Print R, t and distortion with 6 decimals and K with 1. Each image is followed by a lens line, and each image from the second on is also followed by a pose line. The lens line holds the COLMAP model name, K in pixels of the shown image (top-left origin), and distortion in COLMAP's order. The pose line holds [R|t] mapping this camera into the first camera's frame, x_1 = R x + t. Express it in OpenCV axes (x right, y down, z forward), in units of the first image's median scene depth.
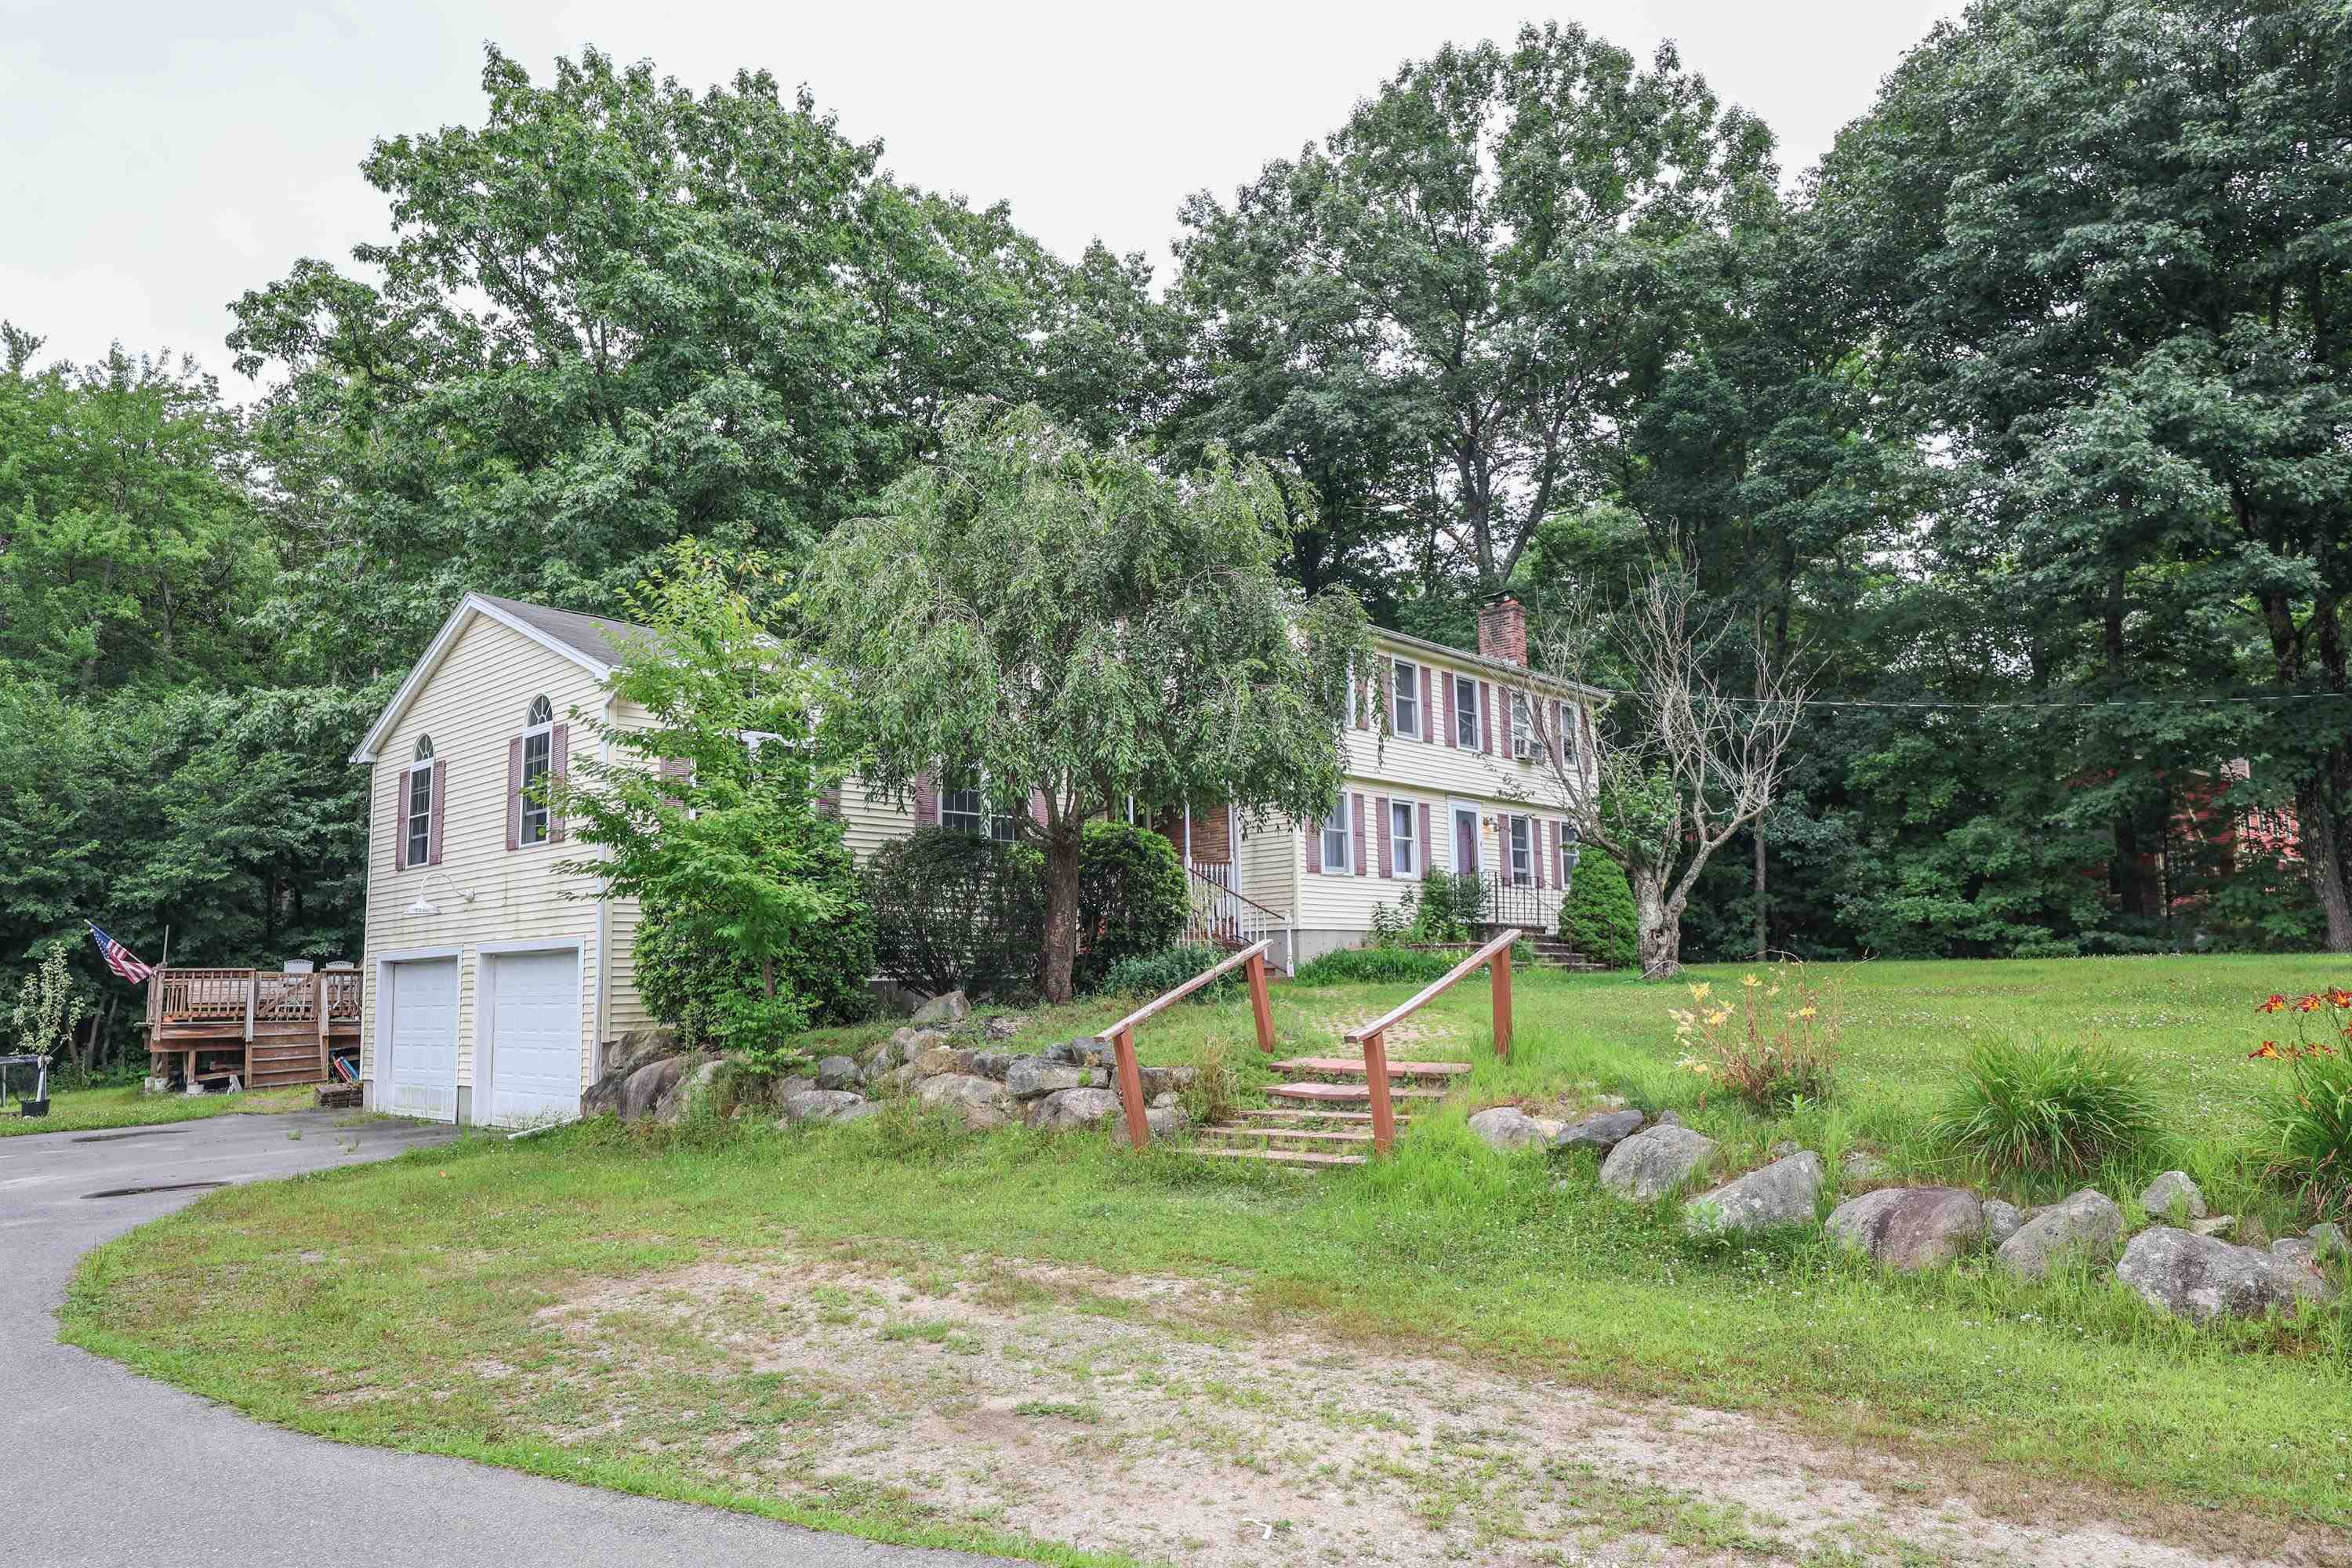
lens RADIAL K [[1463.4, 0, 1176.0], [0, 1463.4, 784.0], [0, 0, 1]] dist [0.000278, 0.000057]
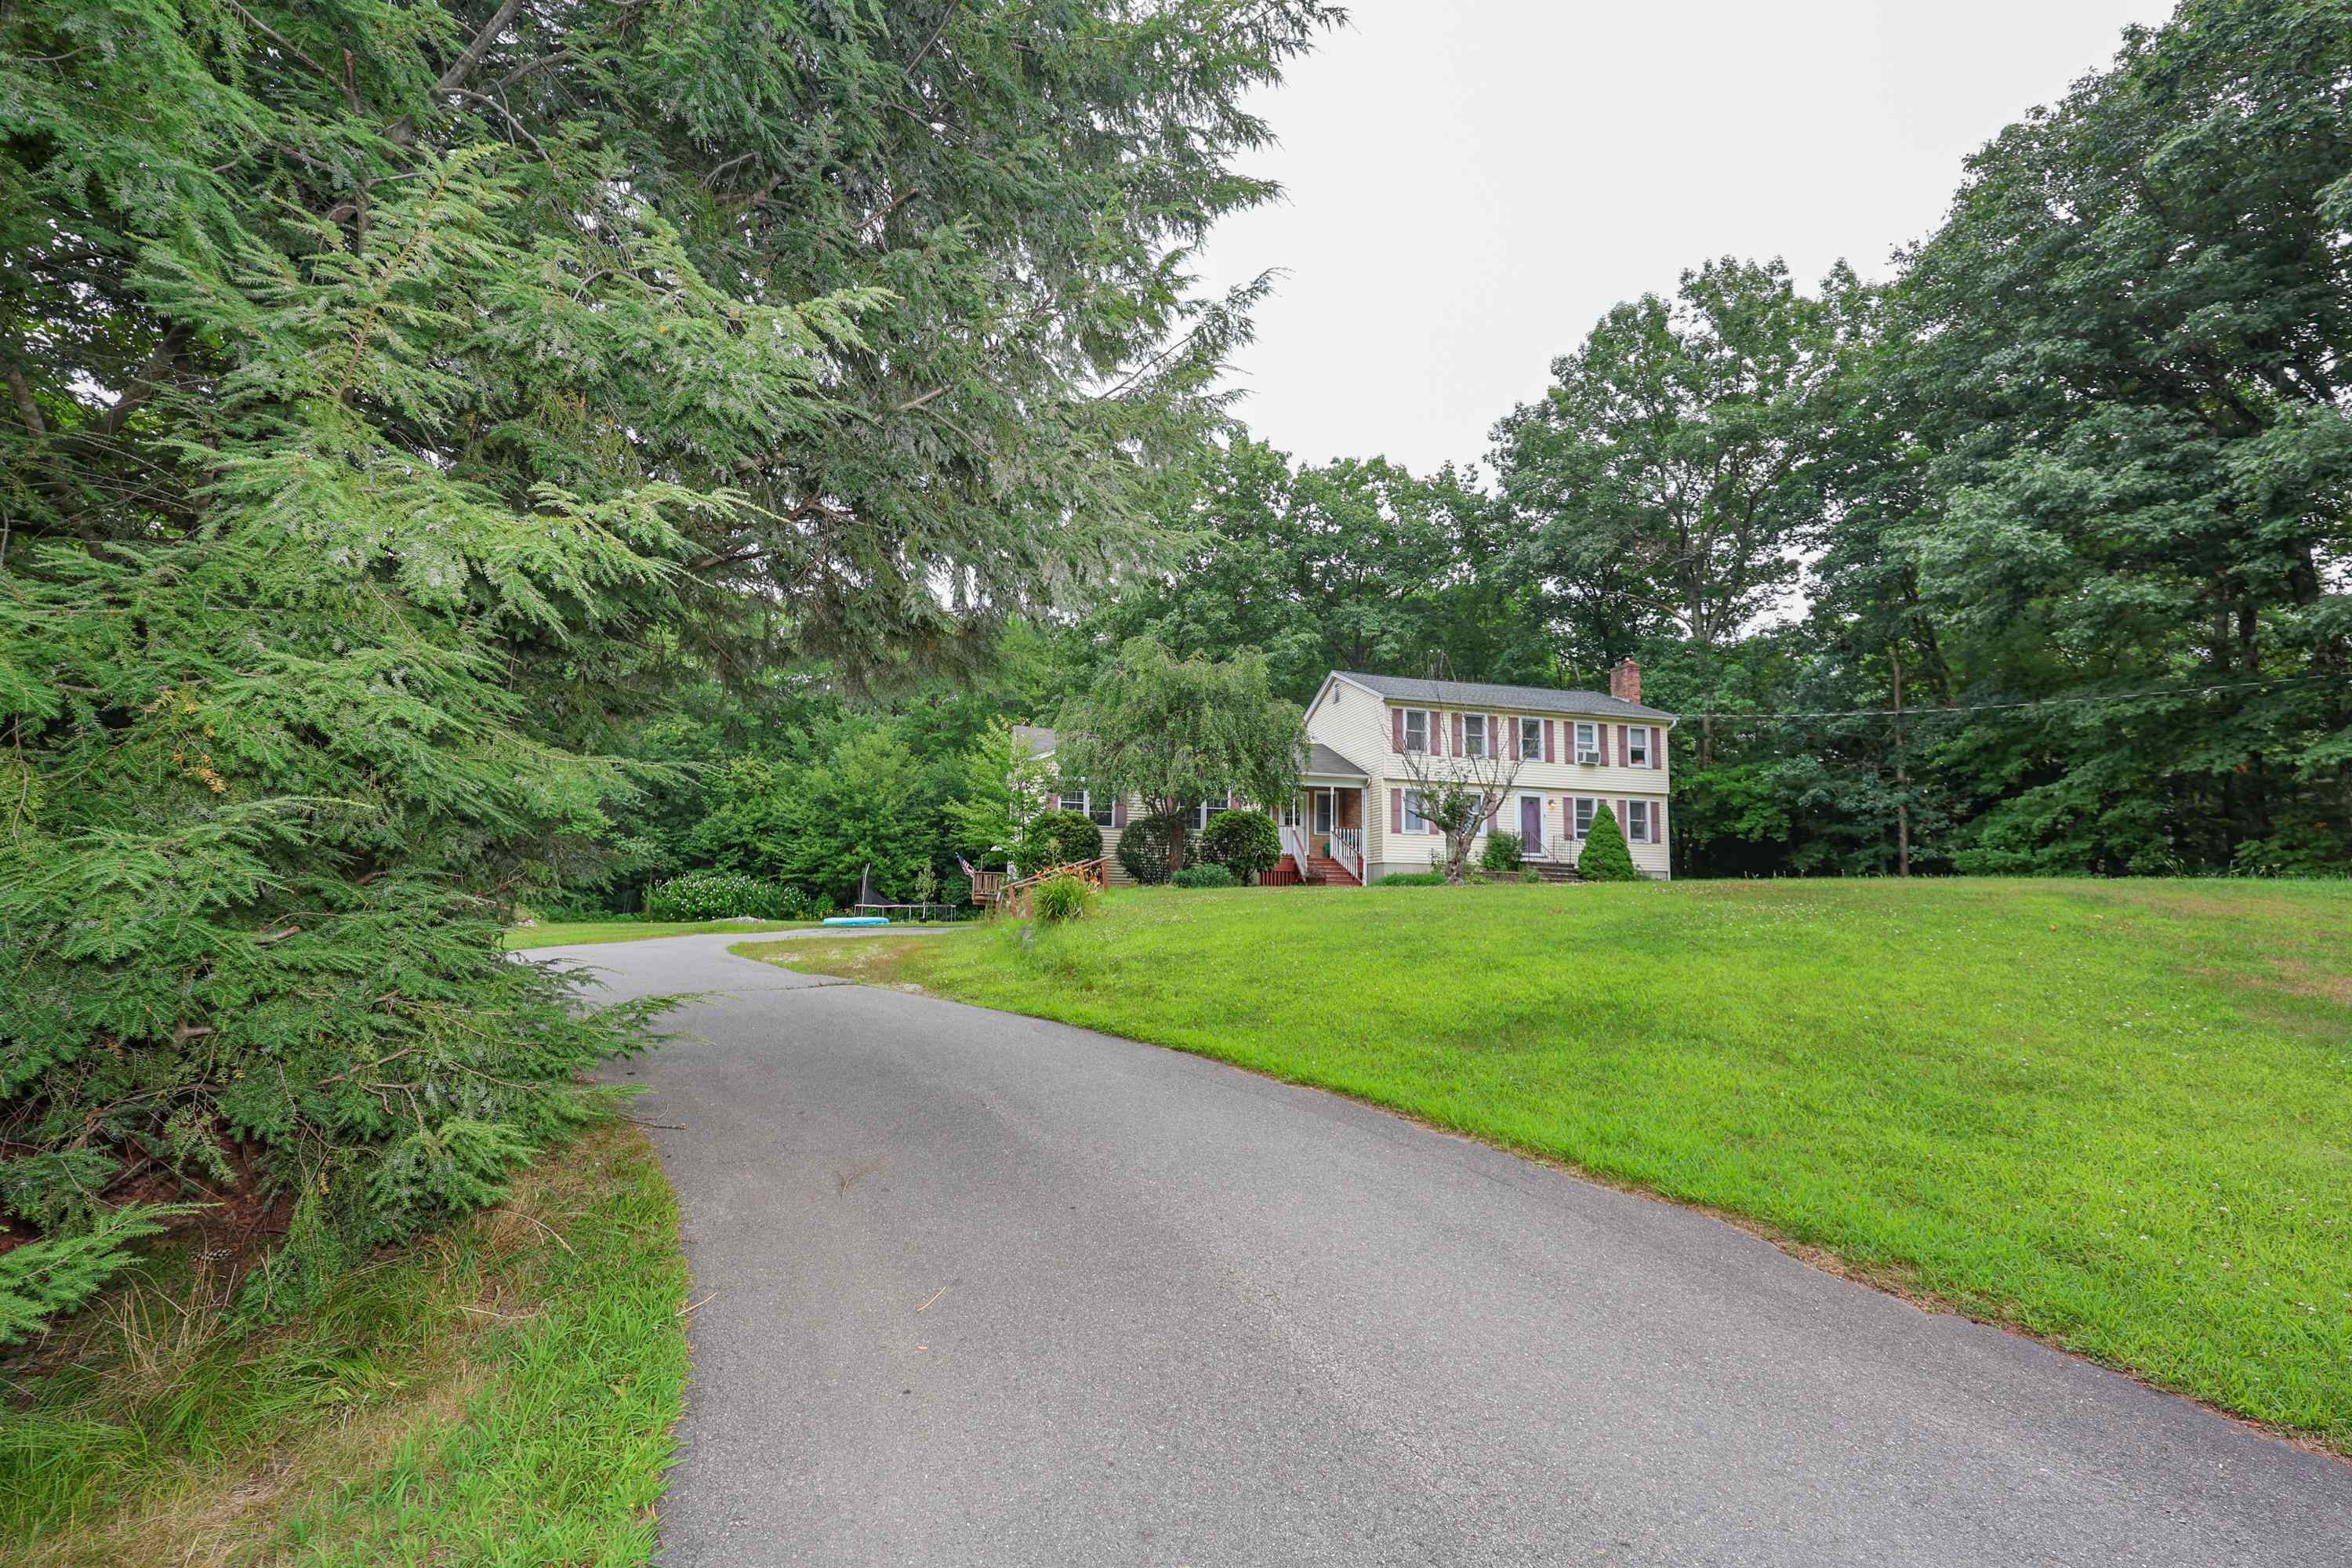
lens RADIAL K [[983.8, 0, 1170.8], [0, 983.8, 789.2], [0, 0, 1]] dist [0.005892, -0.000068]
pose [[0.840658, -0.037074, -0.540296, 0.463027], [0.038426, 0.999223, -0.008777, 0.003860], [0.540201, -0.013383, 0.841430, -0.207137]]
